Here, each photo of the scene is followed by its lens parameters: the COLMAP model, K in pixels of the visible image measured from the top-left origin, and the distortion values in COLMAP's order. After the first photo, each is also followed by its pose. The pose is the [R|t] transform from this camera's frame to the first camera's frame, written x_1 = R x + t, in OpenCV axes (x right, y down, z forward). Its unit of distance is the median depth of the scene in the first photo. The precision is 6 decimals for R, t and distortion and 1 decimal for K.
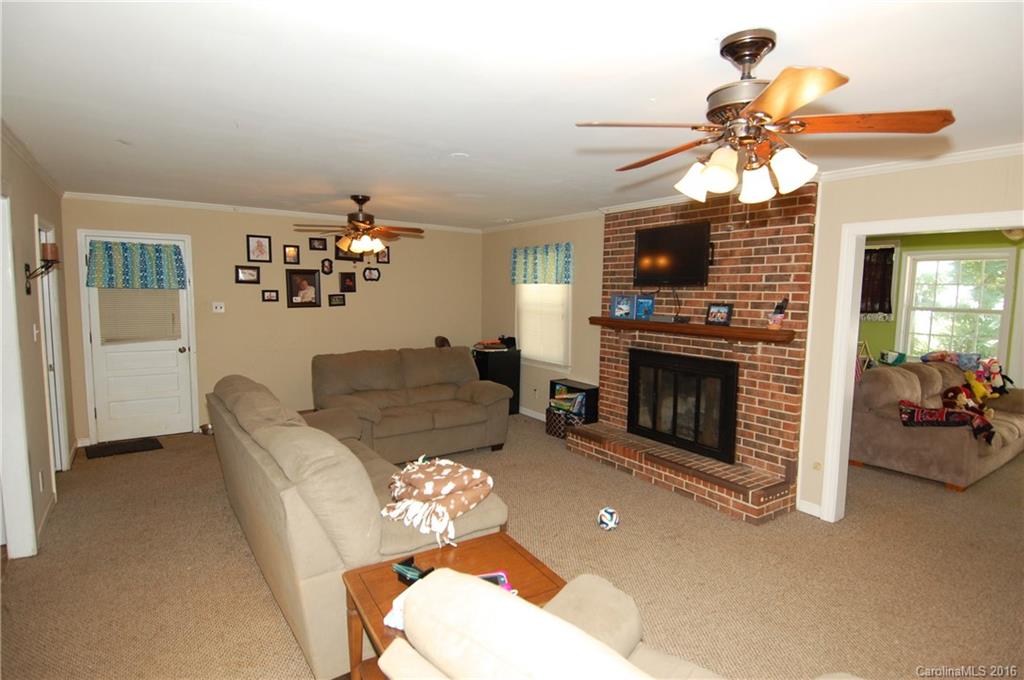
lens RADIAL K [[542.0, 0, 512.0], [0, 542.0, 340.0], [0, 0, 1]] dist [0.051430, -0.000145]
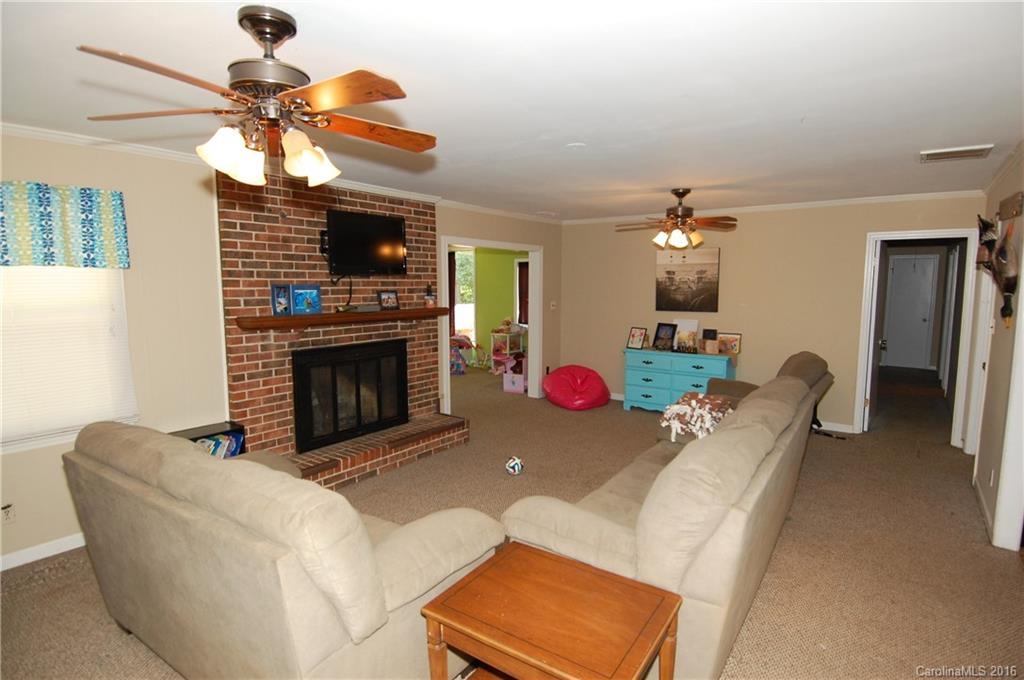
lens RADIAL K [[539.3, 0, 521.6], [0, 539.3, 341.4], [0, 0, 1]] dist [-0.001452, -0.000267]
pose [[-0.366217, -0.118004, 0.923017, -0.739193], [0.078259, 0.984506, 0.156916, -0.112549], [-0.927233, 0.129700, -0.351308, 1.109222]]
